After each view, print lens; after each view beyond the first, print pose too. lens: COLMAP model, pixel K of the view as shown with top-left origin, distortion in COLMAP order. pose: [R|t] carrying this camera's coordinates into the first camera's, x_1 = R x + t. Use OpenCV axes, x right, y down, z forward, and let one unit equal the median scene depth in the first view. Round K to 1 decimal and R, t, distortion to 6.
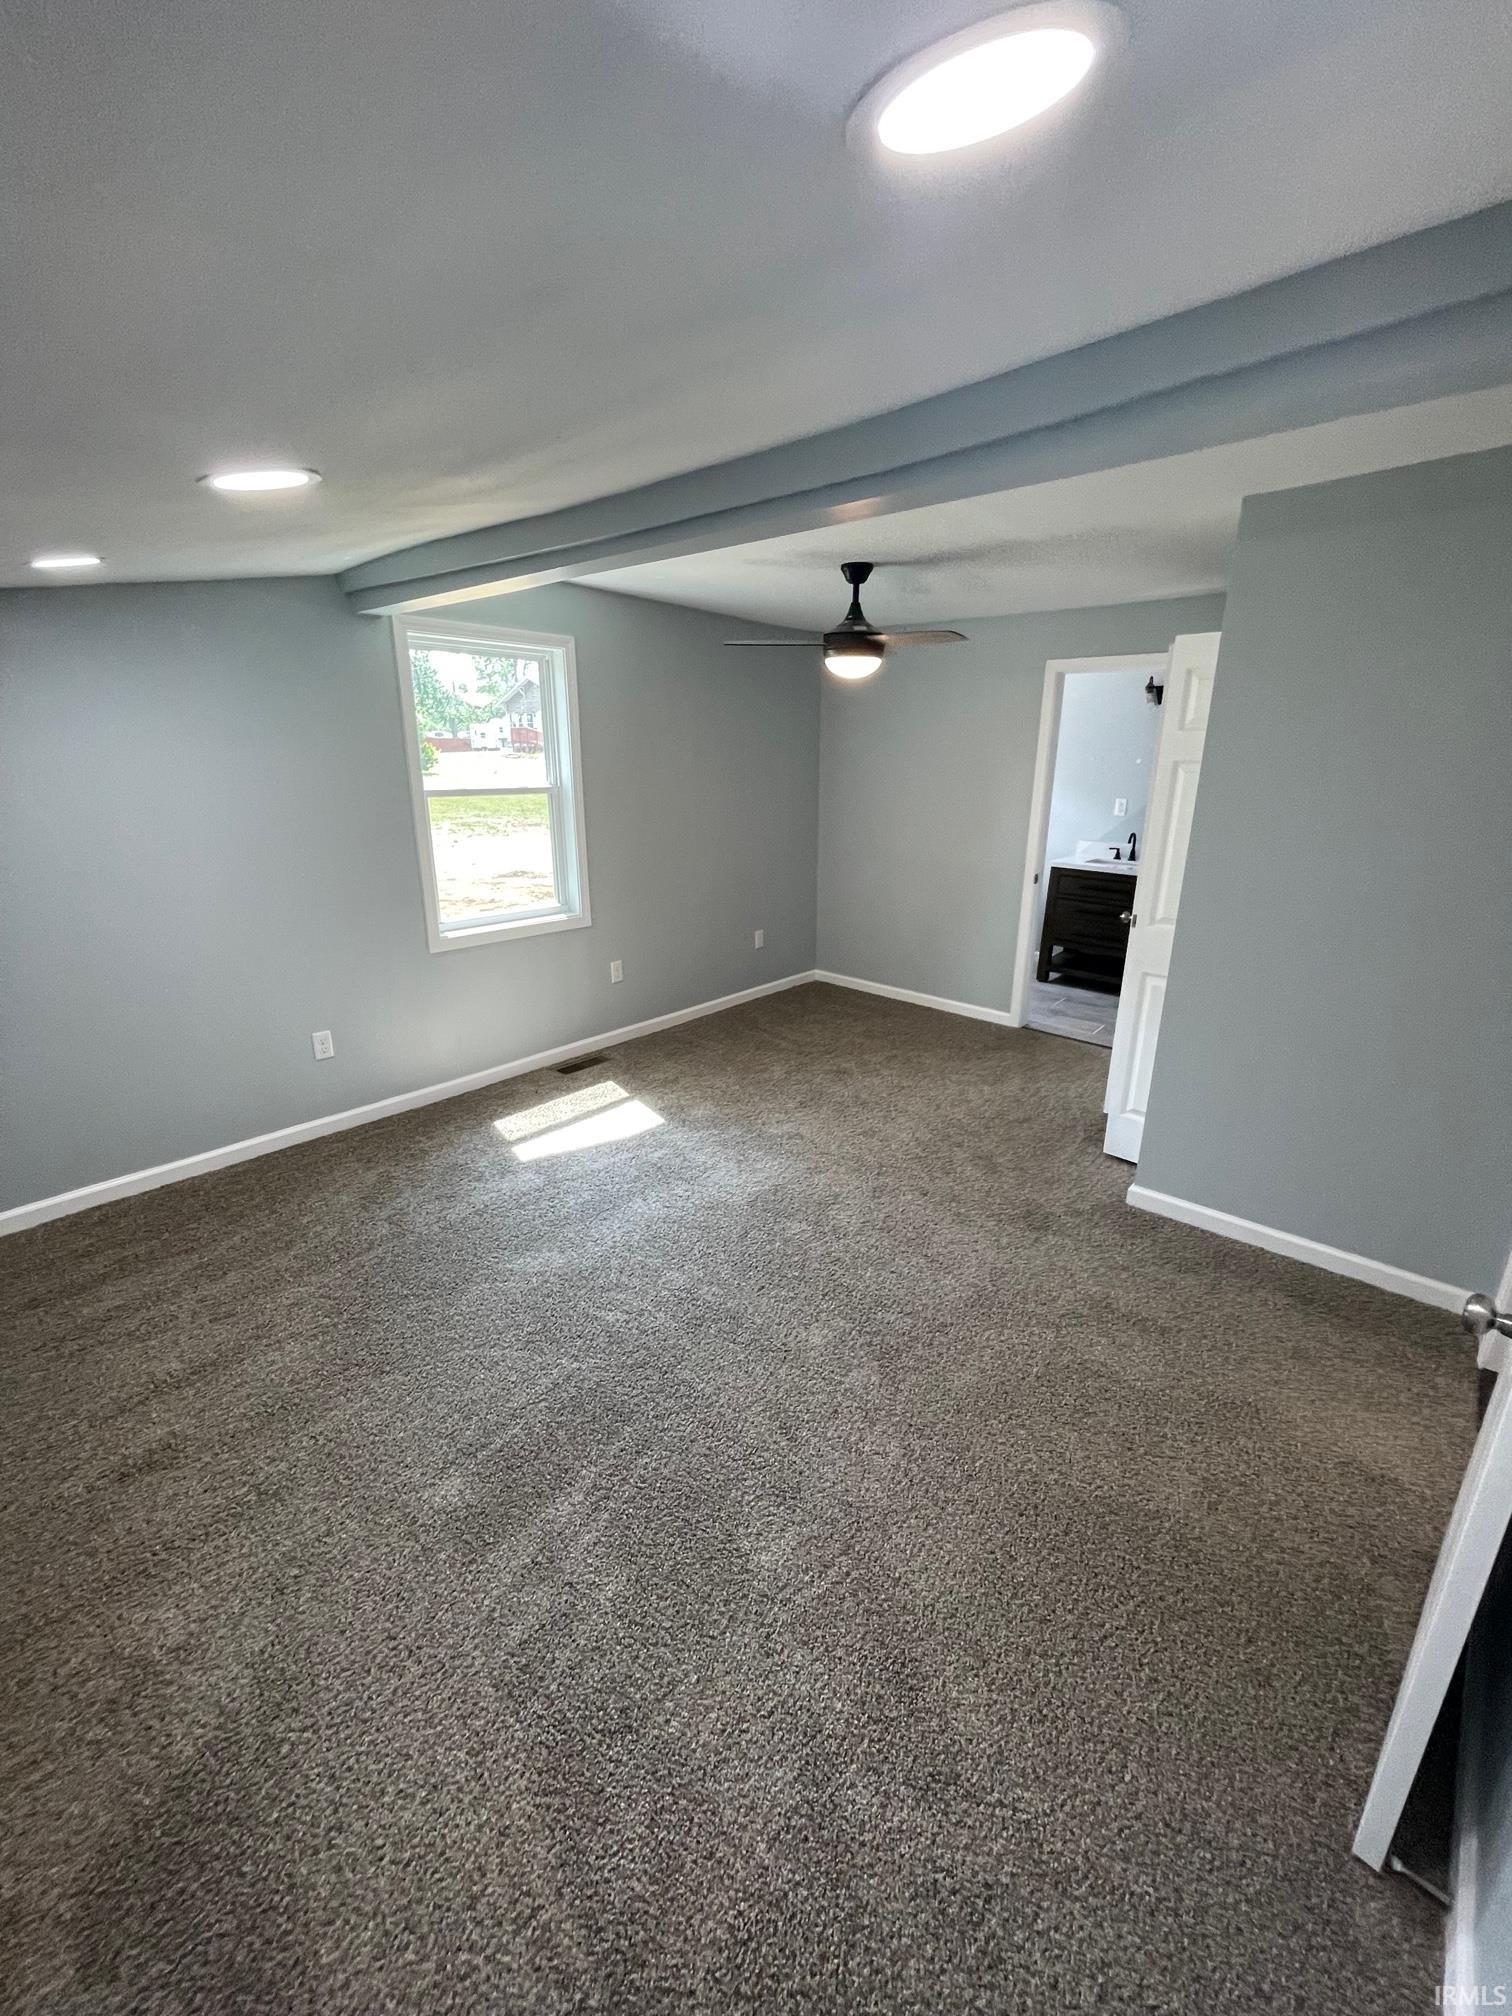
lens RADIAL K [[811.1, 0, 754.2], [0, 811.1, 1005.5], [0, 0, 1]] dist [-0.003783, 0.000712]
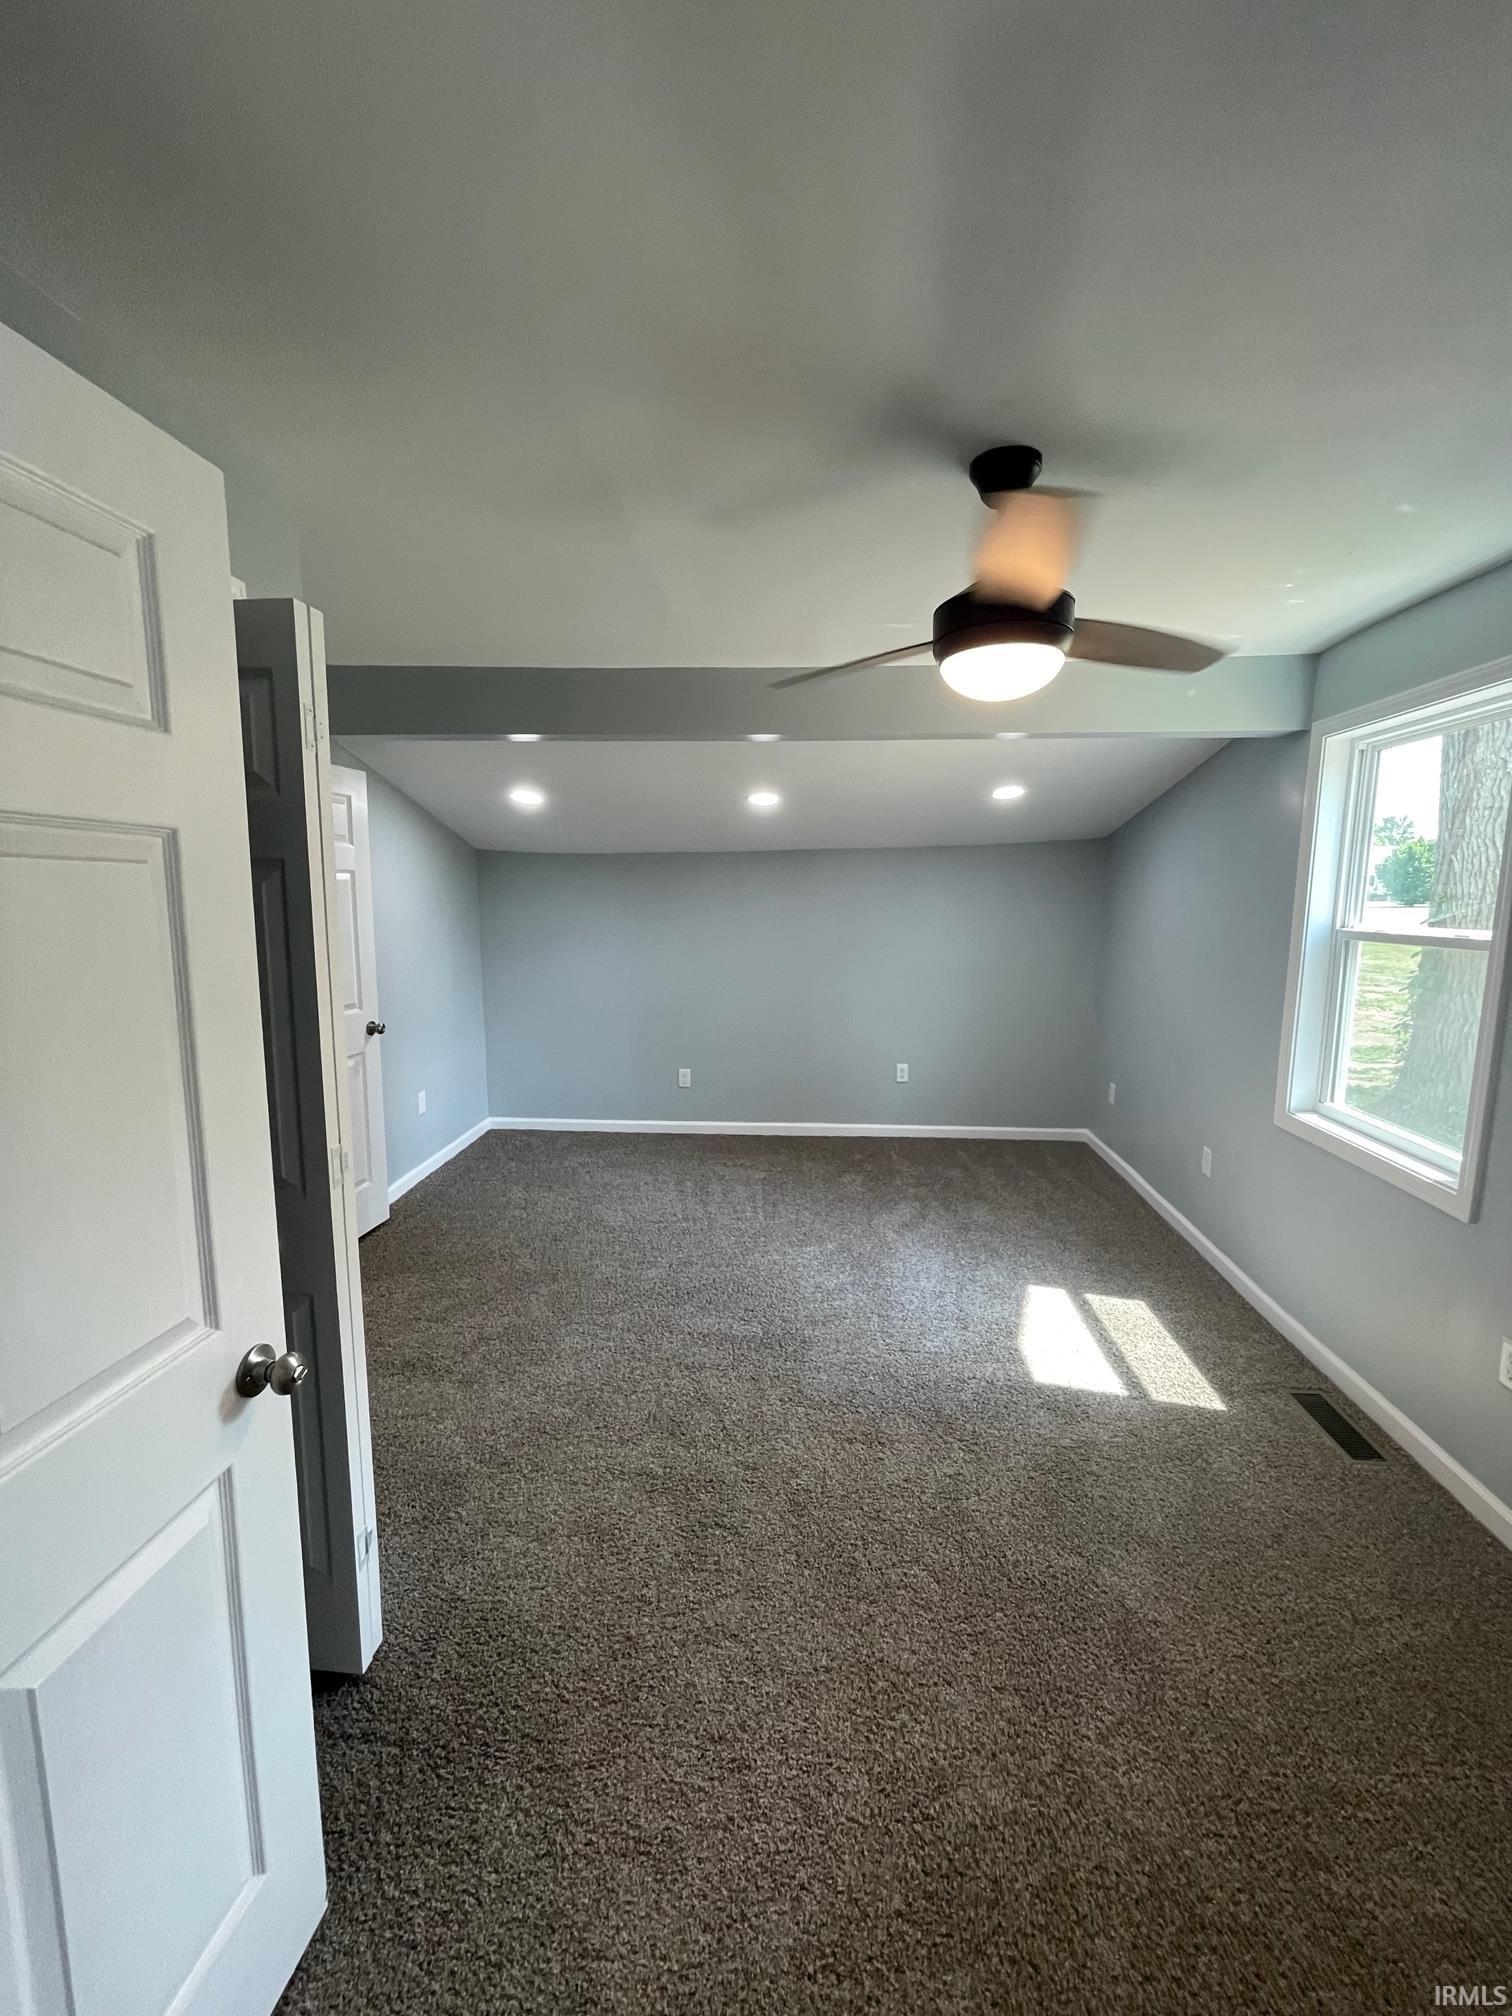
lens RADIAL K [[811.1, 0, 754.2], [0, 811.1, 1005.5], [0, 0, 1]] dist [-0.003783, 0.000712]
pose [[-0.816544, 0.060366, -0.574119, 0.471632], [-0.182844, 0.916271, 0.356392, -0.359565], [0.547562, 0.395984, -0.737138, 1.245830]]
